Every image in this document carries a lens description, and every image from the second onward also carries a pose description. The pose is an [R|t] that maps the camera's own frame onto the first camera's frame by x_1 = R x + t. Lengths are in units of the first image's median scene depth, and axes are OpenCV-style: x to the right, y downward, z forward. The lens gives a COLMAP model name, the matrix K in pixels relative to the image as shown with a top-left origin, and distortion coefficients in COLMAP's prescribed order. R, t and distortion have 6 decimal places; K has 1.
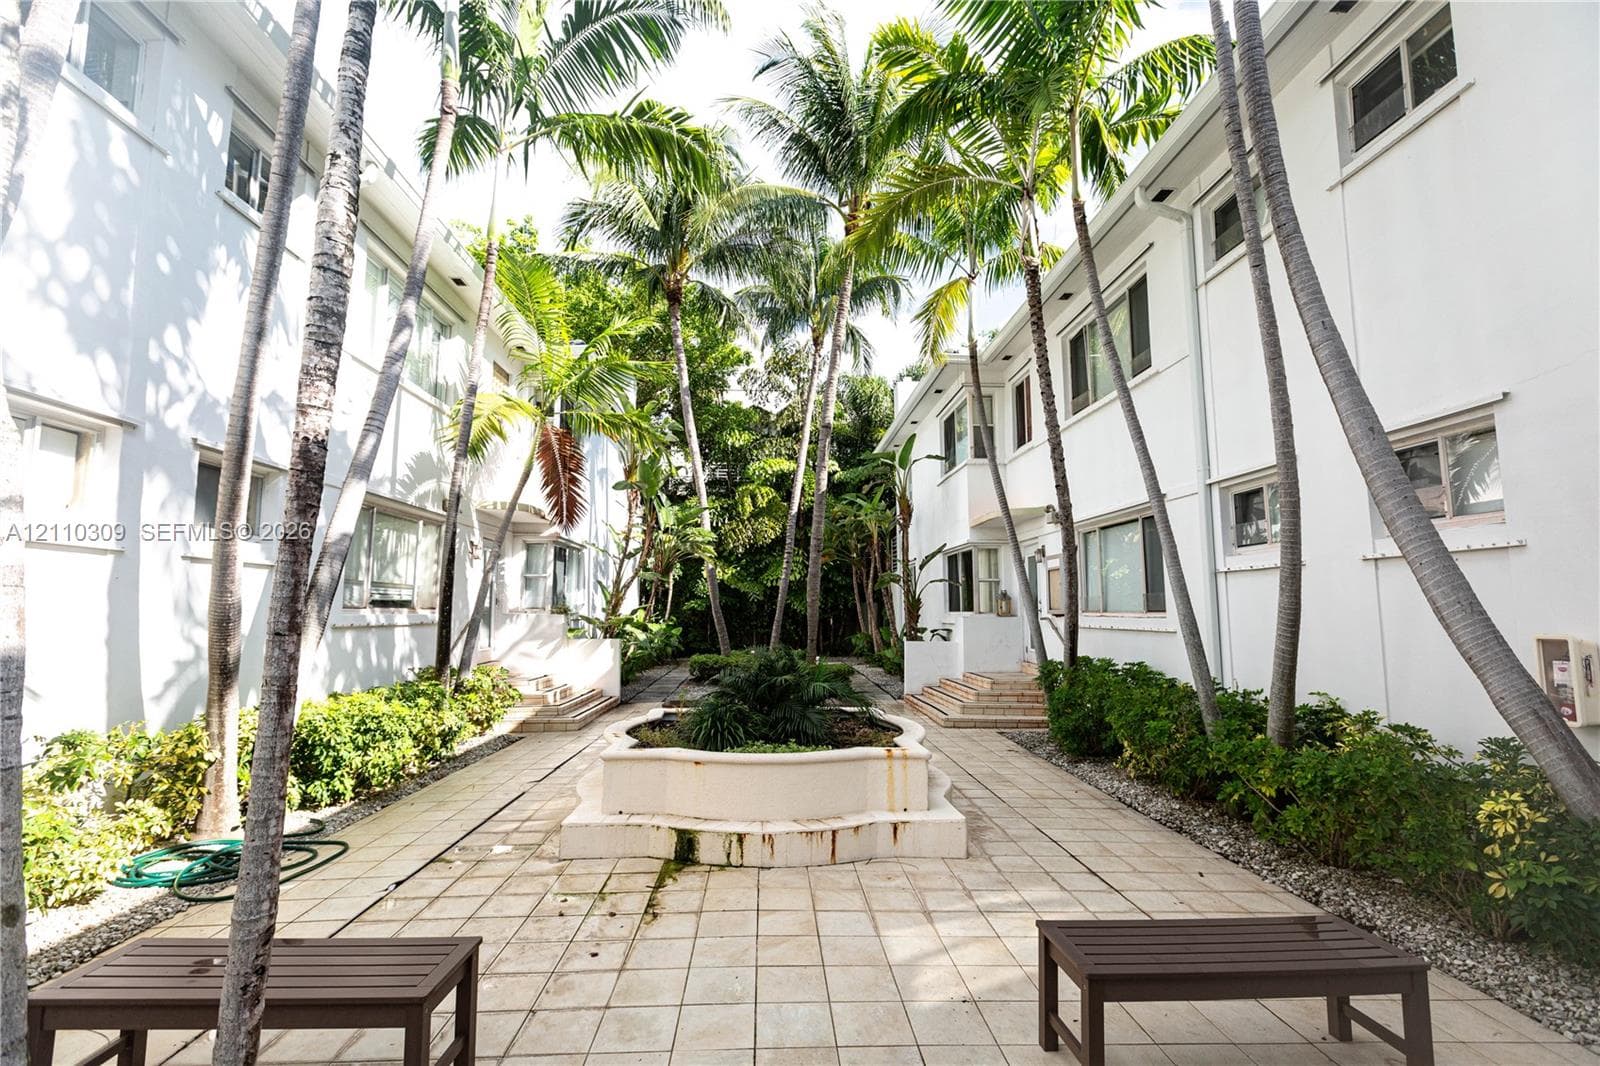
lens RADIAL K [[709.8, 0, 800.0], [0, 709.8, 533.0], [0, 0, 1]] dist [-0.001587, -0.000651]
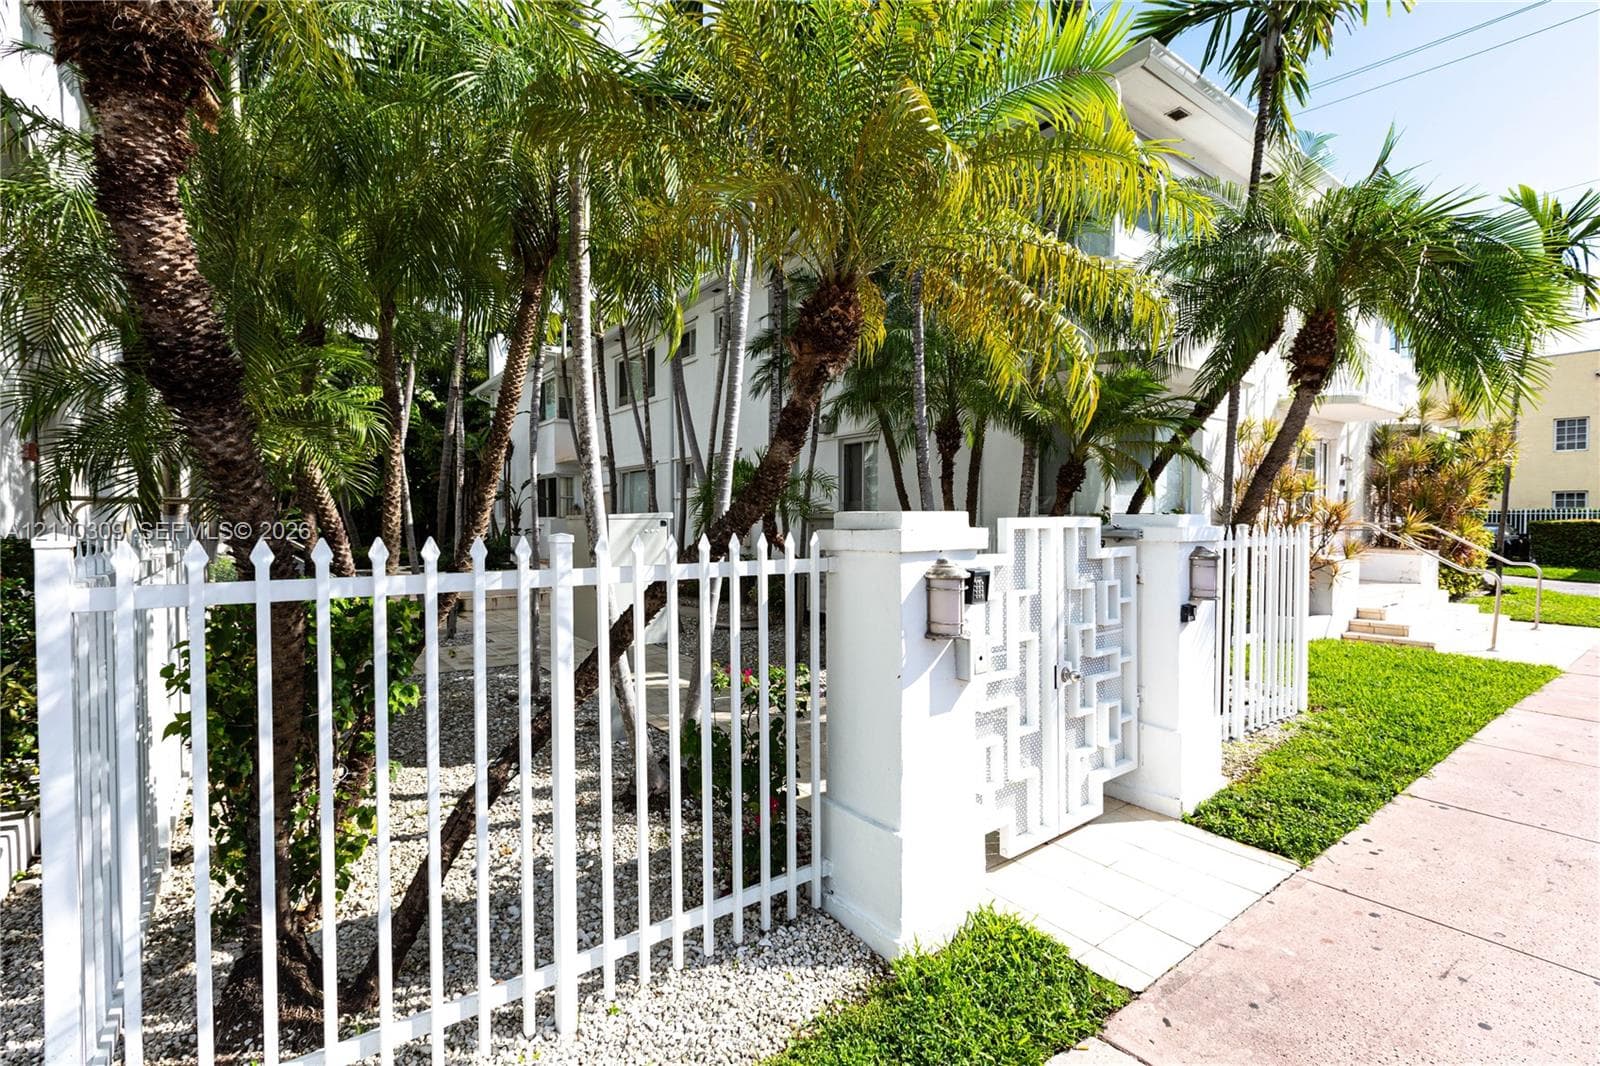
lens RADIAL K [[709.8, 0, 800.0], [0, 709.8, 533.0], [0, 0, 1]] dist [-0.001587, -0.000651]
pose [[0.843878, -0.004345, 0.536518, -0.138496], [-0.051029, 0.994784, 0.088319, -0.019056], [-0.534103, -0.101909, 0.839255, -0.590034]]
